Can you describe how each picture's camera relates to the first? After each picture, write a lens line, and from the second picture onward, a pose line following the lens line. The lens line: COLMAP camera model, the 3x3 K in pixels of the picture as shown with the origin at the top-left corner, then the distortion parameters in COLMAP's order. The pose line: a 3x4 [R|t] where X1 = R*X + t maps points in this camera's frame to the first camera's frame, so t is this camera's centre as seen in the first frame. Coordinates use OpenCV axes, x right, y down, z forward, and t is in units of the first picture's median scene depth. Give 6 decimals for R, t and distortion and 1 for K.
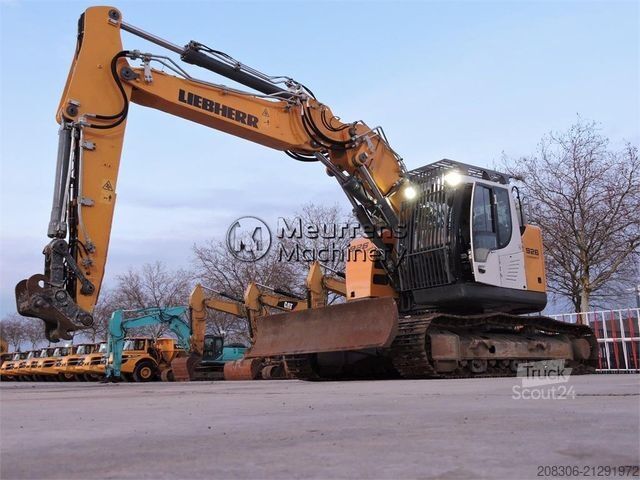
lens RADIAL K [[625.7, 0, 323.6], [0, 625.7, 243.0], [0, 0, 1]] dist [-0.038267, 0.118778]
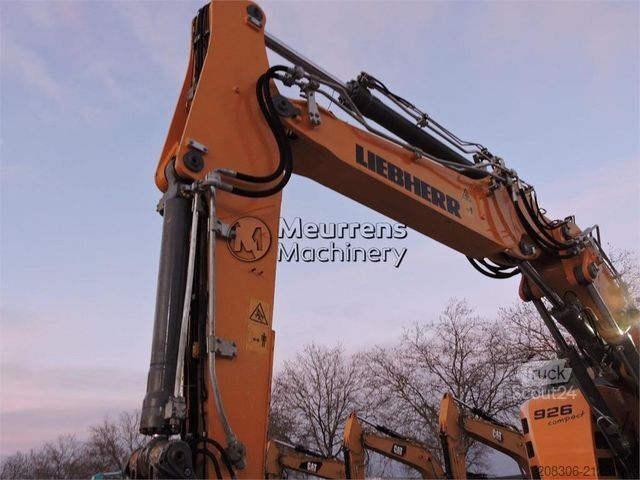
lens RADIAL K [[625.7, 0, 323.6], [0, 625.7, 243.0], [0, 0, 1]] dist [-0.038267, 0.118778]
pose [[0.999216, -0.007159, 0.038949, -0.229795], [0.015564, 0.975376, -0.219997, -0.028128], [-0.036415, 0.220431, 0.974723, 0.380770]]
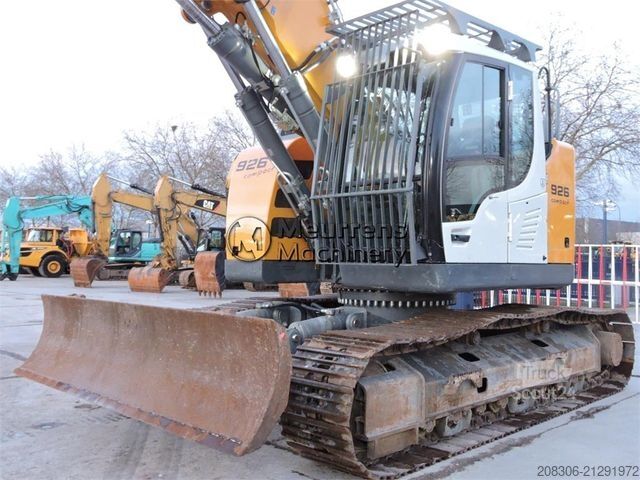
lens RADIAL K [[625.7, 0, 323.6], [0, 625.7, 243.0], [0, 0, 1]] dist [-0.038267, 0.118778]
pose [[0.995314, 0.038011, 0.088916, 0.081935], [-0.053575, 0.982241, 0.179814, -0.030745], [-0.080502, -0.183735, 0.979674, 0.490089]]
